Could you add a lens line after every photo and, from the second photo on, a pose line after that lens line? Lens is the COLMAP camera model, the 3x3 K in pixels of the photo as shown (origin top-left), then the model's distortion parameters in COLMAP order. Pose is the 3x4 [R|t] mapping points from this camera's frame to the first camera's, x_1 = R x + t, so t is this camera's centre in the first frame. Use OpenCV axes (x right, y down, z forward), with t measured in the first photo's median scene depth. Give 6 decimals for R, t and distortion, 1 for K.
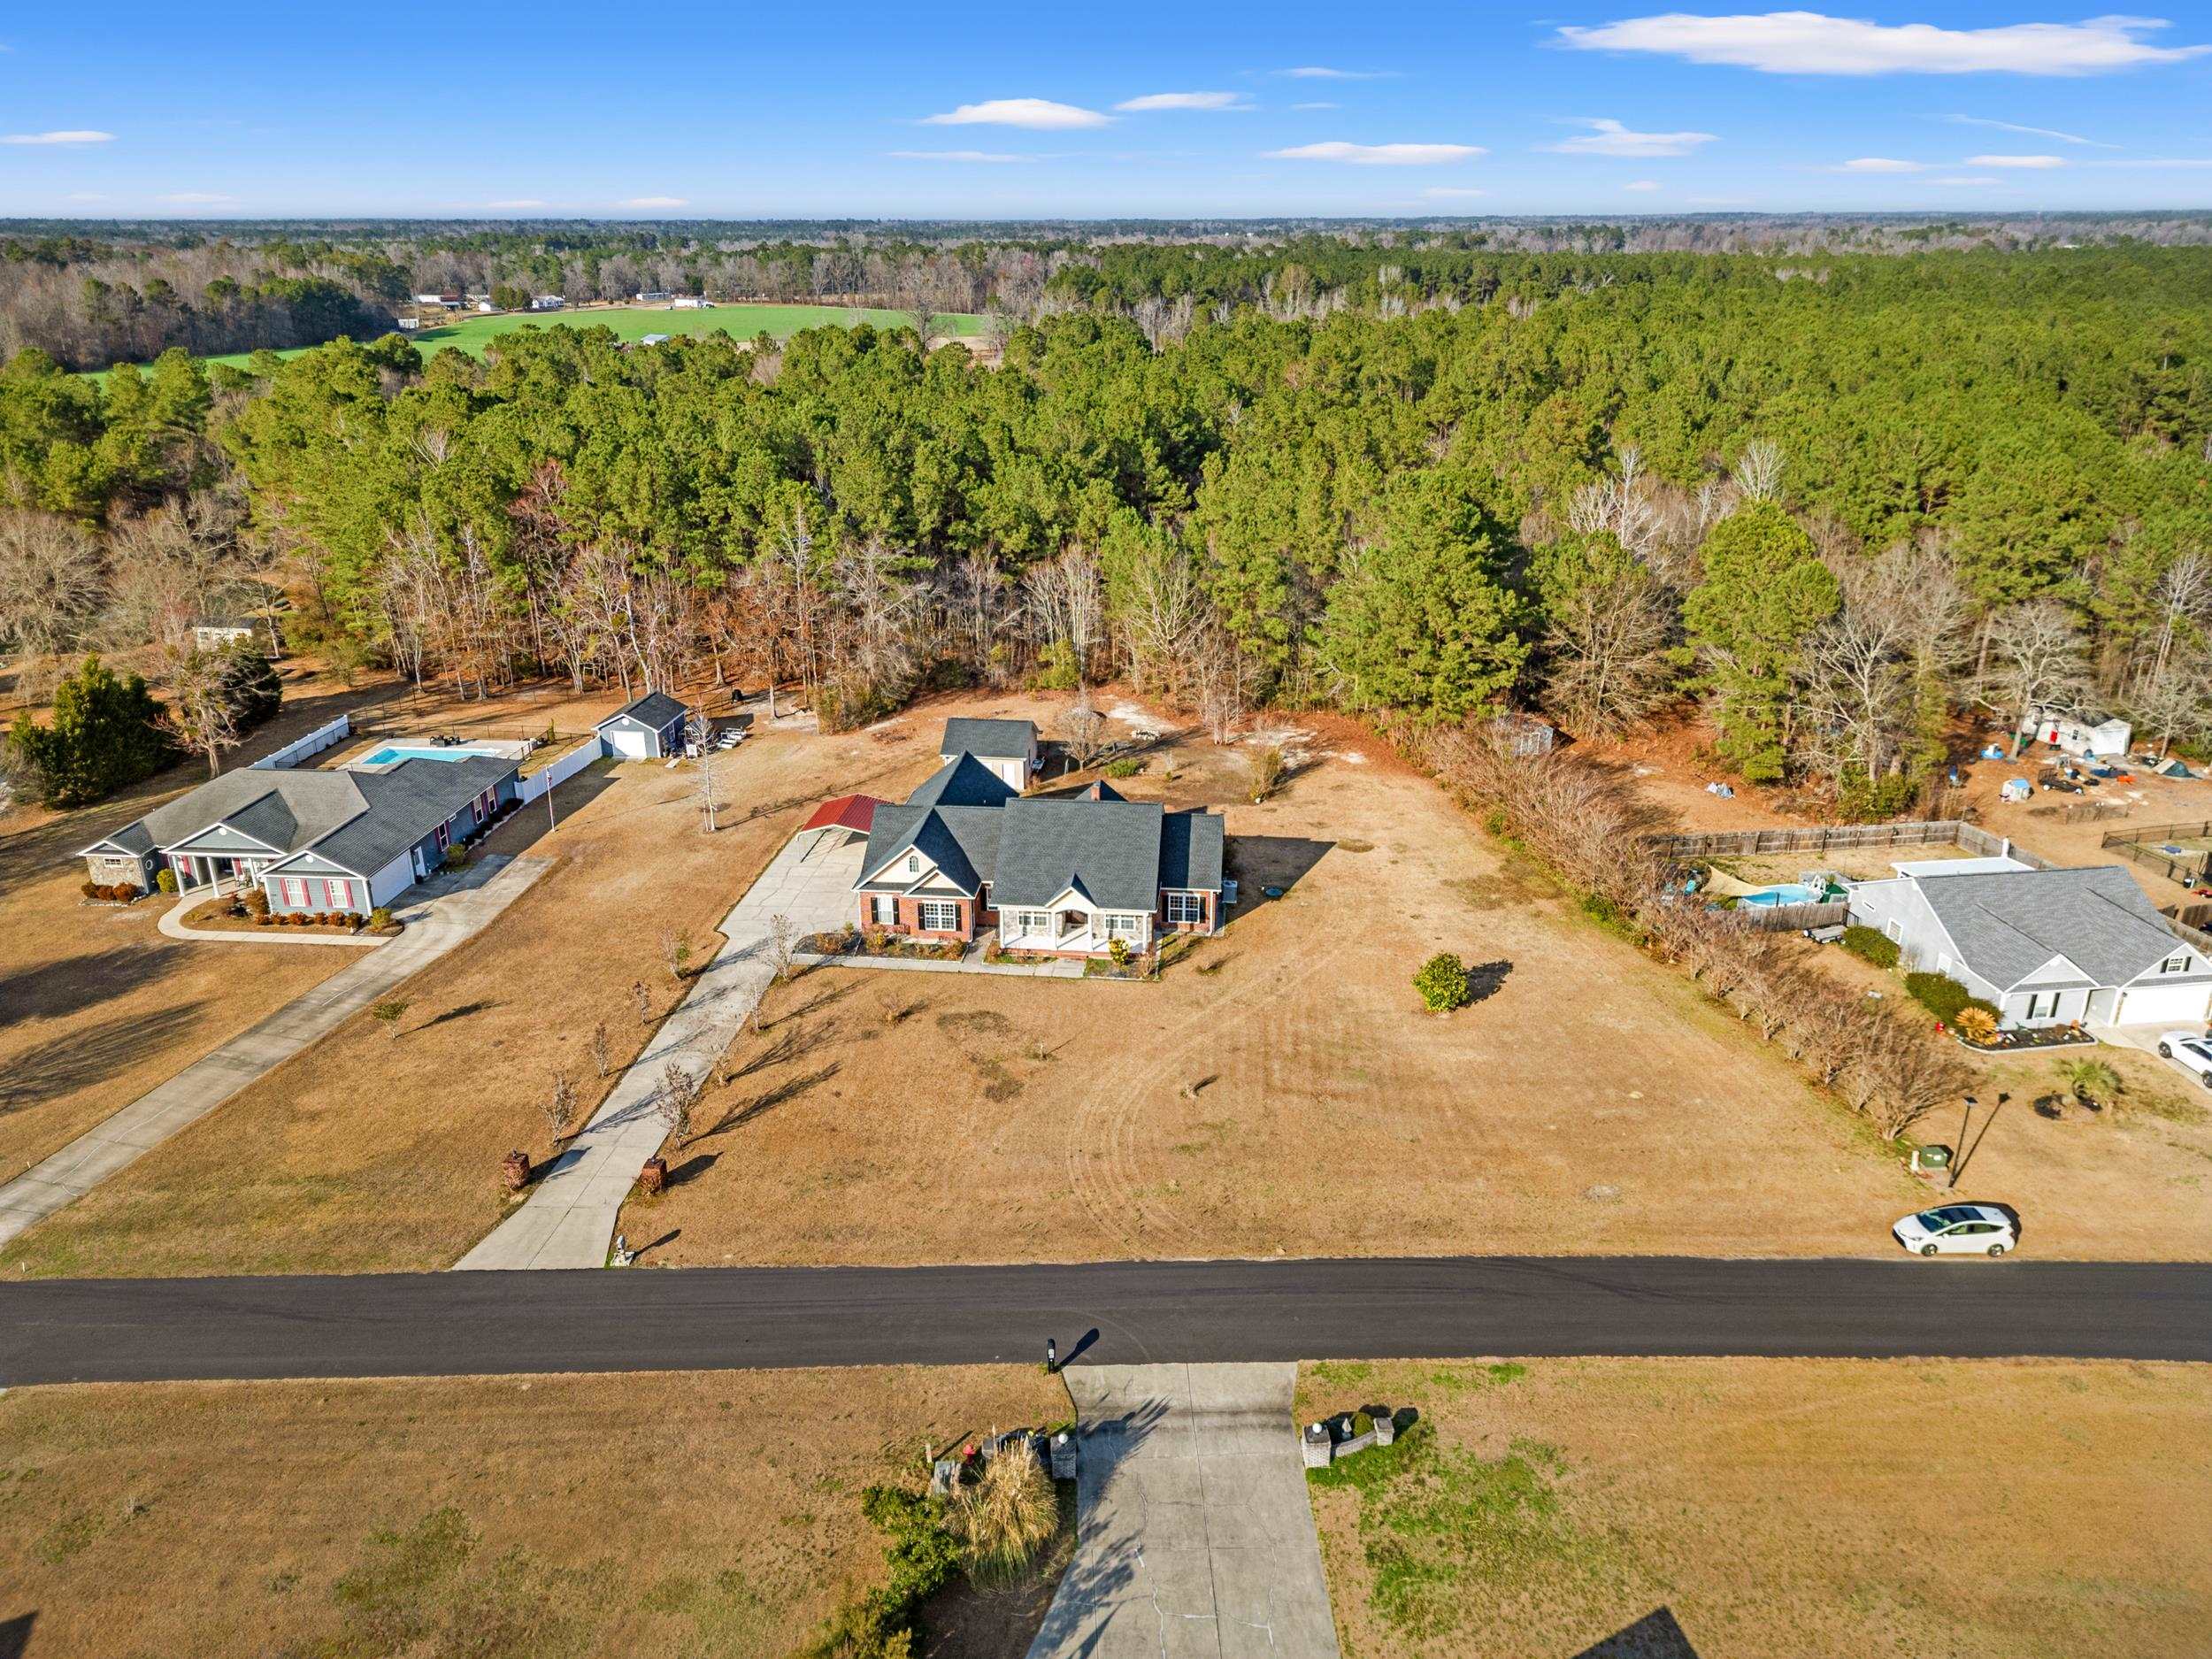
lens RADIAL K [[1574.0, 0, 1106.0], [0, 1574.0, 829.5], [0, 0, 1]] dist [0.052607, -0.001286]
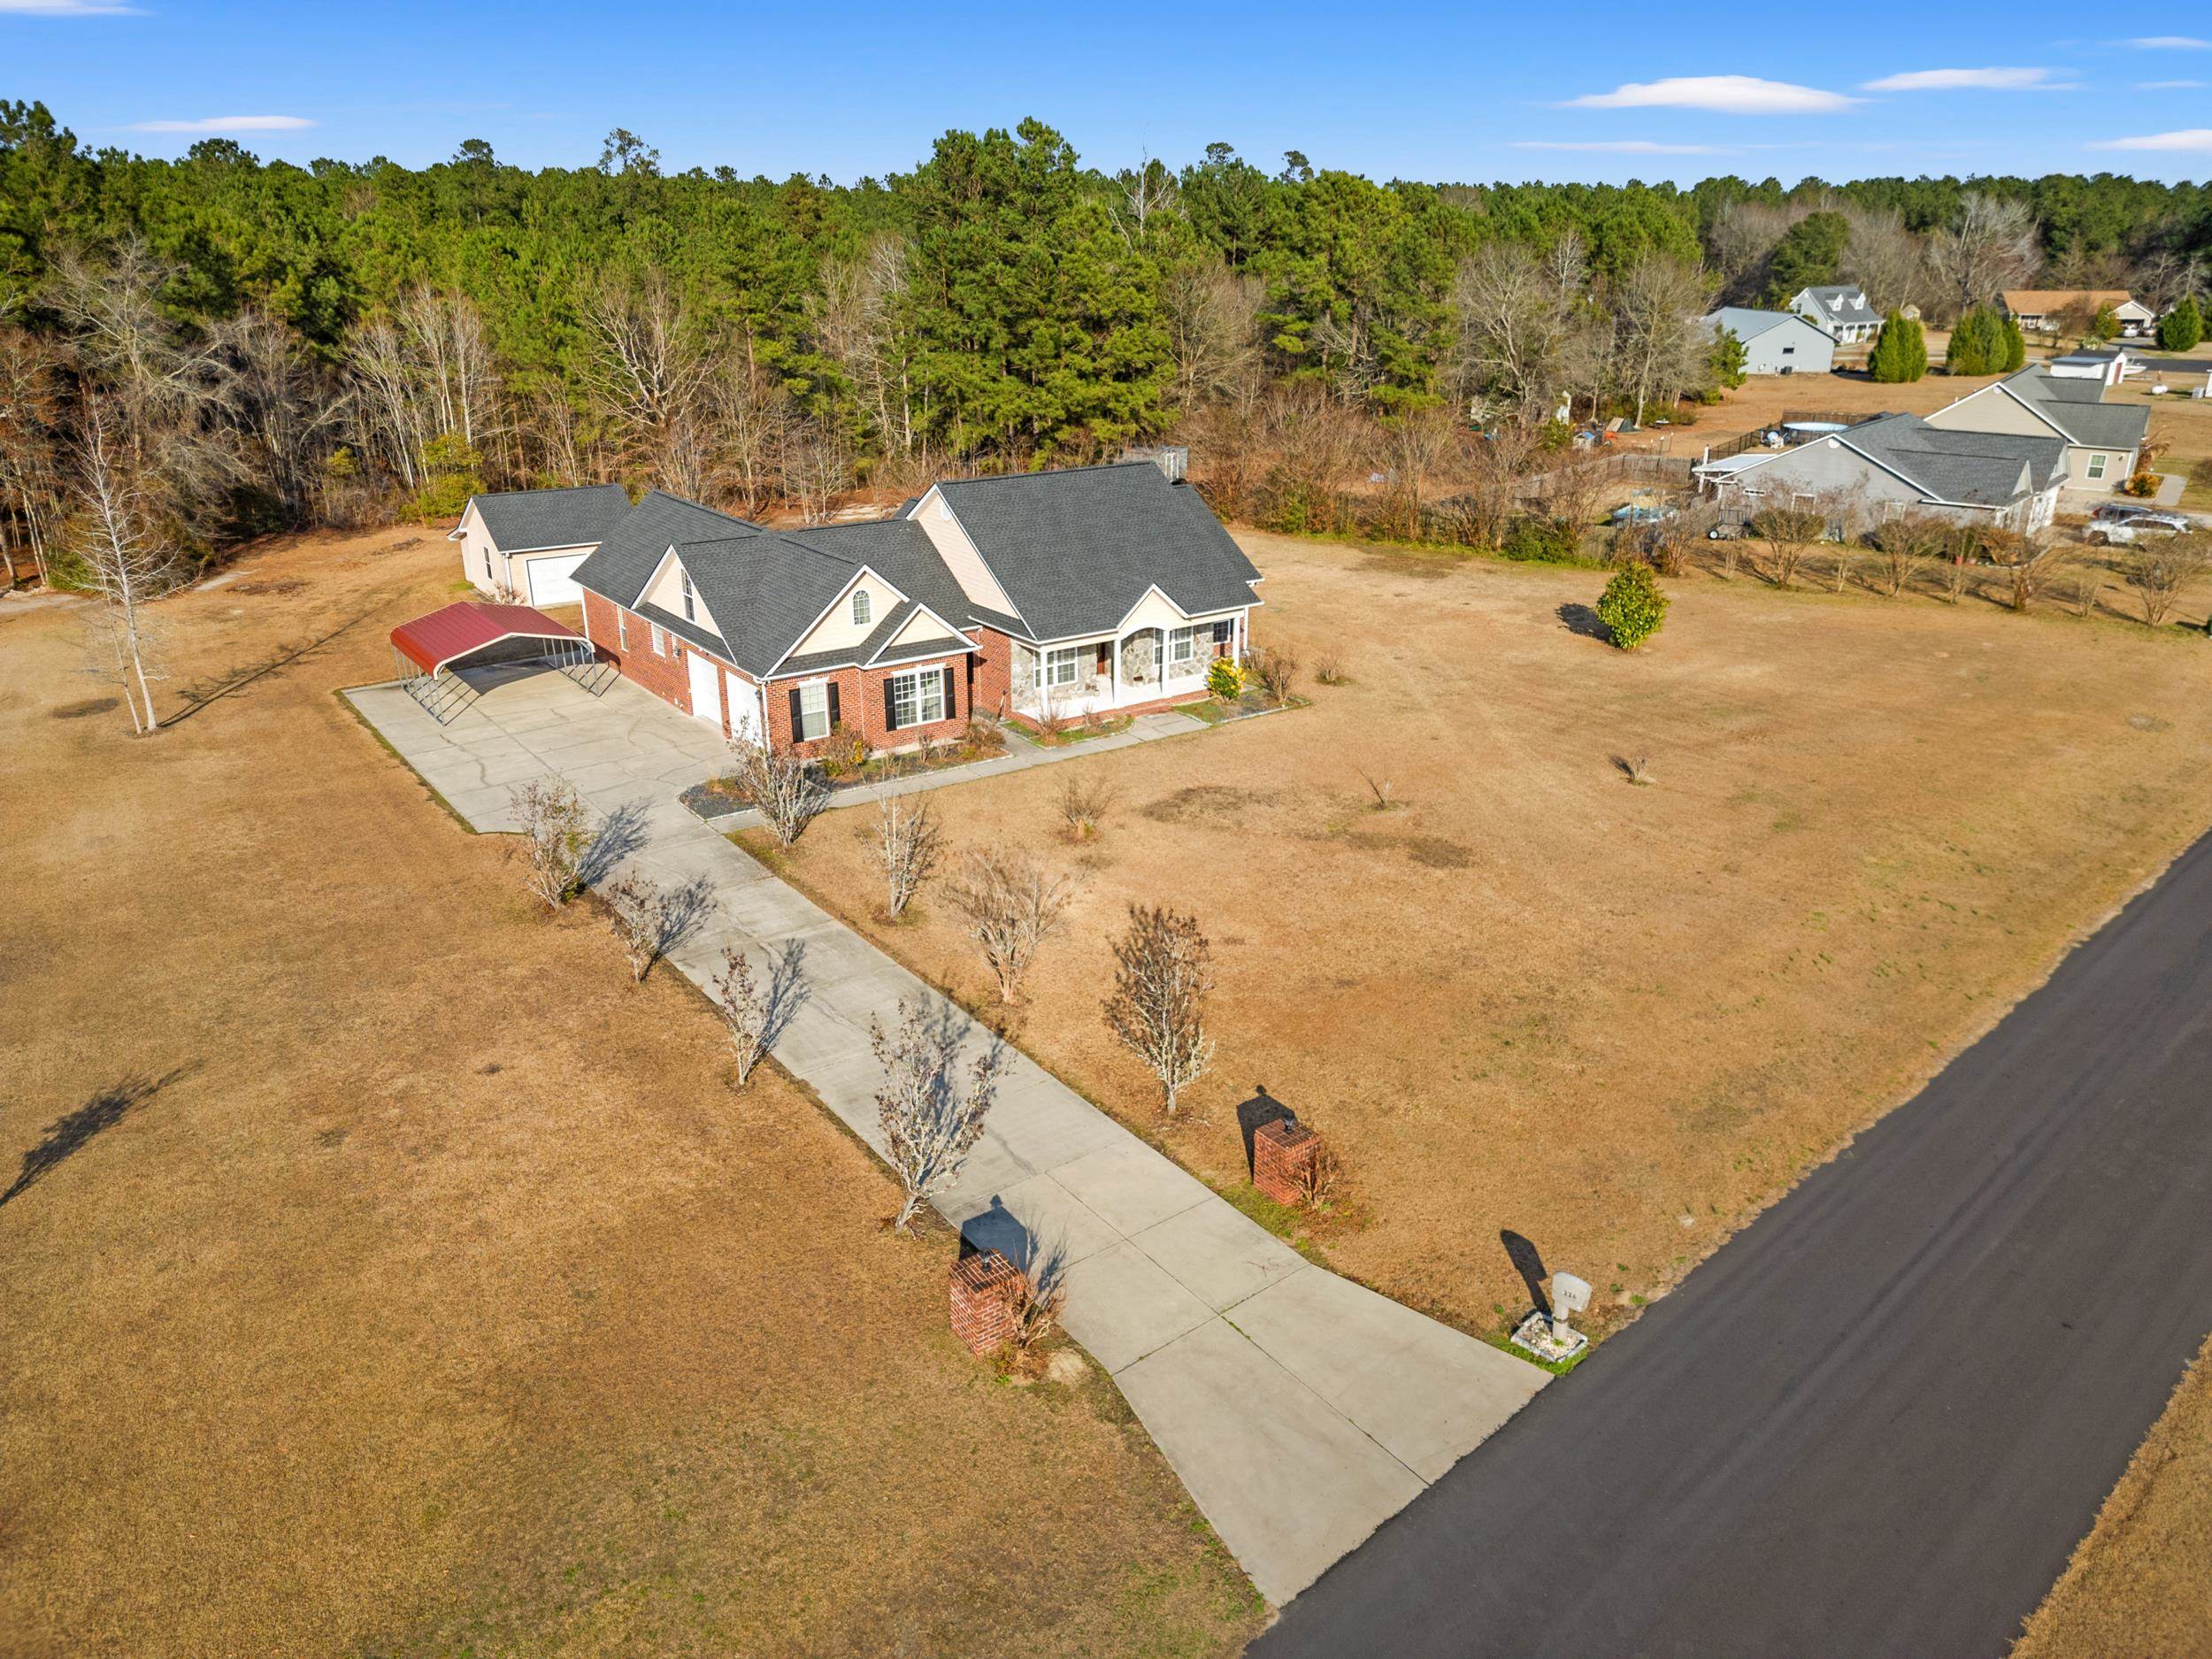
lens RADIAL K [[1574.0, 0, 1106.0], [0, 1574.0, 829.5], [0, 0, 1]] dist [0.052607, -0.001286]
pose [[0.735707, -0.235375, 0.635086, -0.415809], [0.243838, 0.966844, 0.075861, 0.074094], [-0.631885, 0.099047, 0.768708, 0.548375]]
